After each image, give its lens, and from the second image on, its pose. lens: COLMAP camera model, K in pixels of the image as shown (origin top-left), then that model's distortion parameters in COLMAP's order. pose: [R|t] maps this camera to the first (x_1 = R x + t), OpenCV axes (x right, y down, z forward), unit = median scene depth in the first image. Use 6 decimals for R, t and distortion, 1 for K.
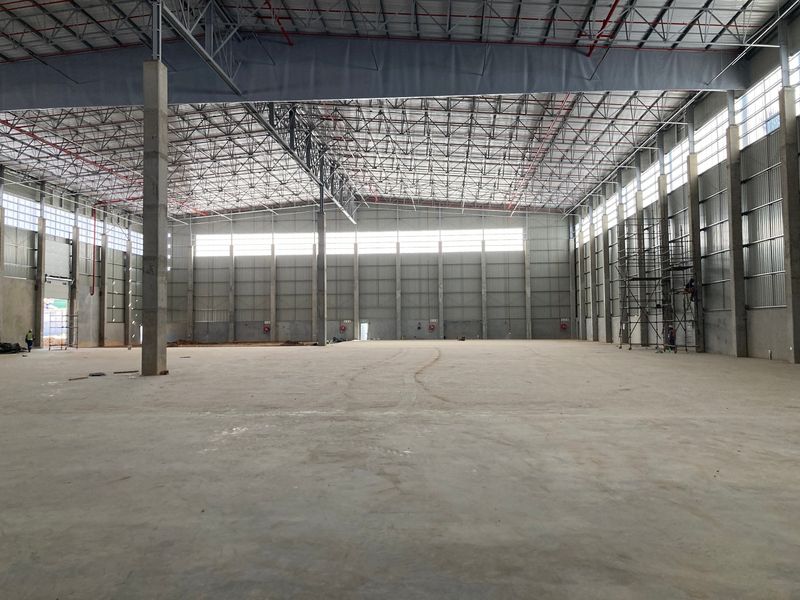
lens RADIAL K [[684.6, 0, 400.0], [0, 684.6, 300.0], [0, 0, 1]] dist [0.059144, -0.002231]
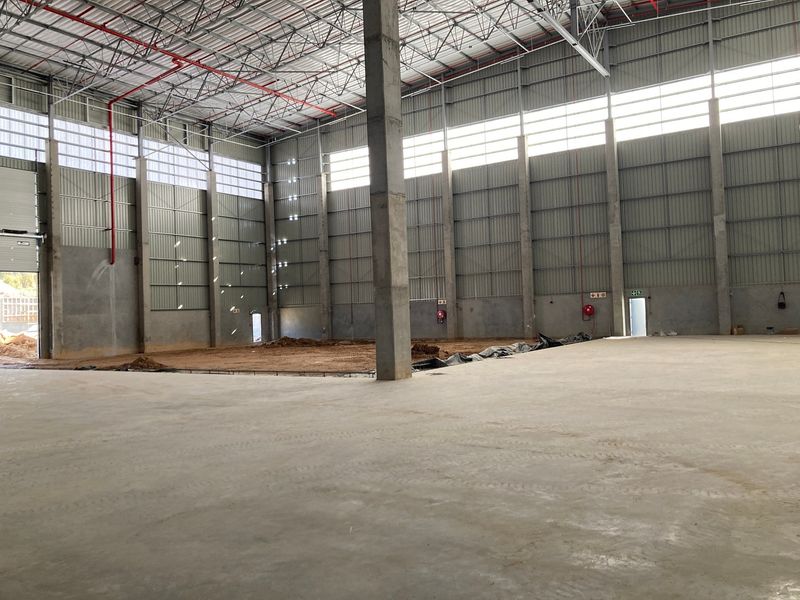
lens RADIAL K [[684.6, 0, 400.0], [0, 684.6, 300.0], [0, 0, 1]] dist [0.059144, -0.002231]
pose [[0.871934, -0.031102, -0.488635, 0.032598], [0.047315, 0.998662, 0.020865, 0.018765], [0.487332, -0.041313, 0.872239, 0.534779]]
